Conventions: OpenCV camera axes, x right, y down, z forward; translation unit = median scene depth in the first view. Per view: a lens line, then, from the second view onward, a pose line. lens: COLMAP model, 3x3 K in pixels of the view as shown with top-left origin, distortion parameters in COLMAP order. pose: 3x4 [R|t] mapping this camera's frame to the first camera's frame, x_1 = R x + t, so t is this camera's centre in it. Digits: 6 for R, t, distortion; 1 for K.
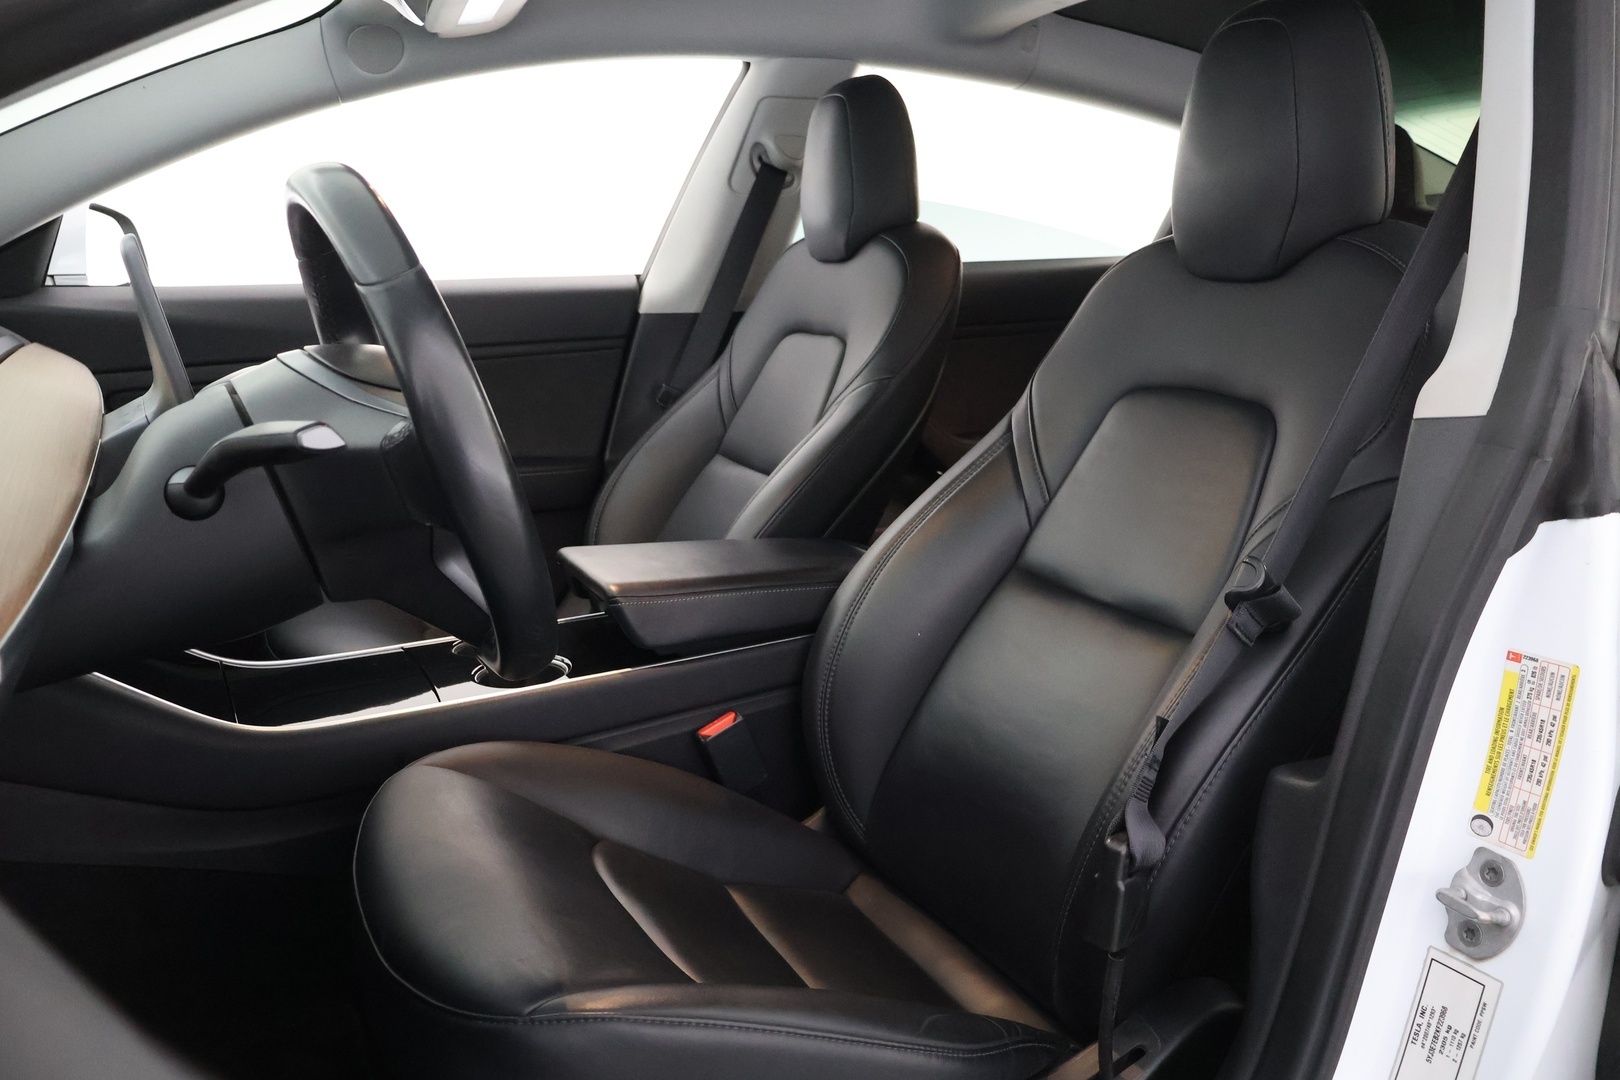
lens RADIAL K [[1358.4, 0, 810.5], [0, 1358.4, 542.0], [0, 0, 1]] dist [-0.002046, 0.003696]
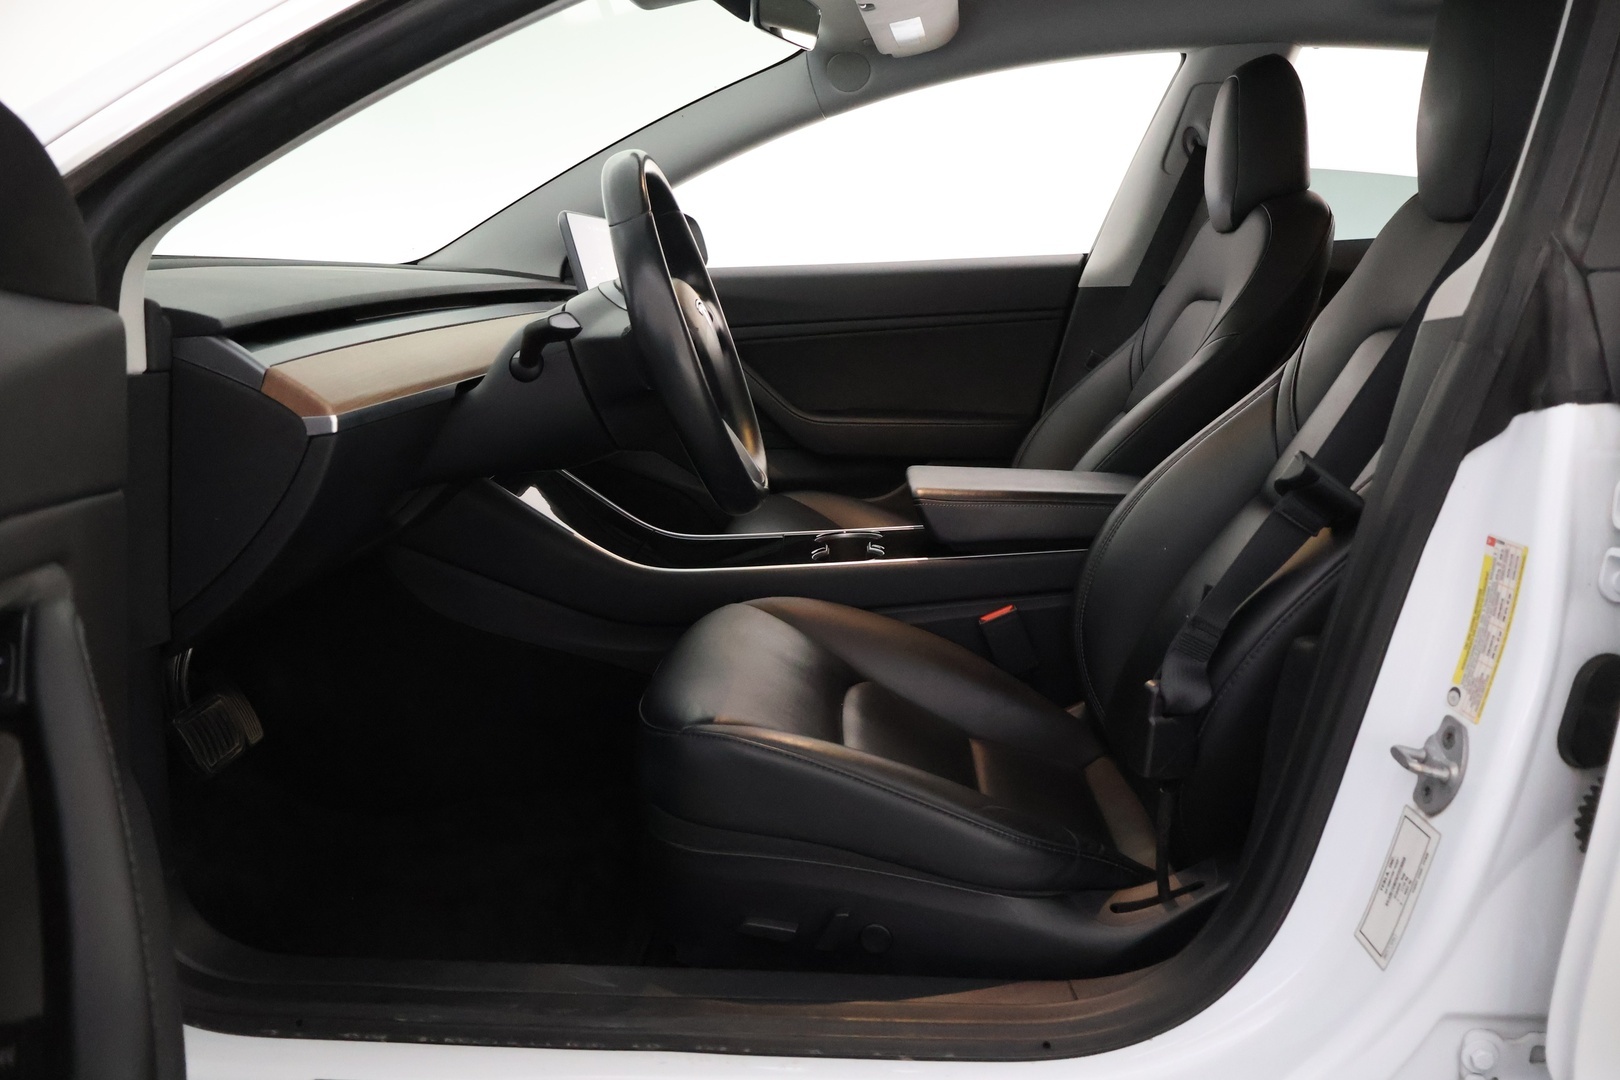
lens RADIAL K [[1358.4, 0, 810.5], [0, 1358.4, 542.0], [0, 0, 1]] dist [-0.002046, 0.003696]
pose [[0.877211, 0.075325, -0.474159, 0.539794], [-0.080569, 0.996706, 0.009282, 0.115252], [0.473296, 0.030060, 0.880391, -0.198201]]
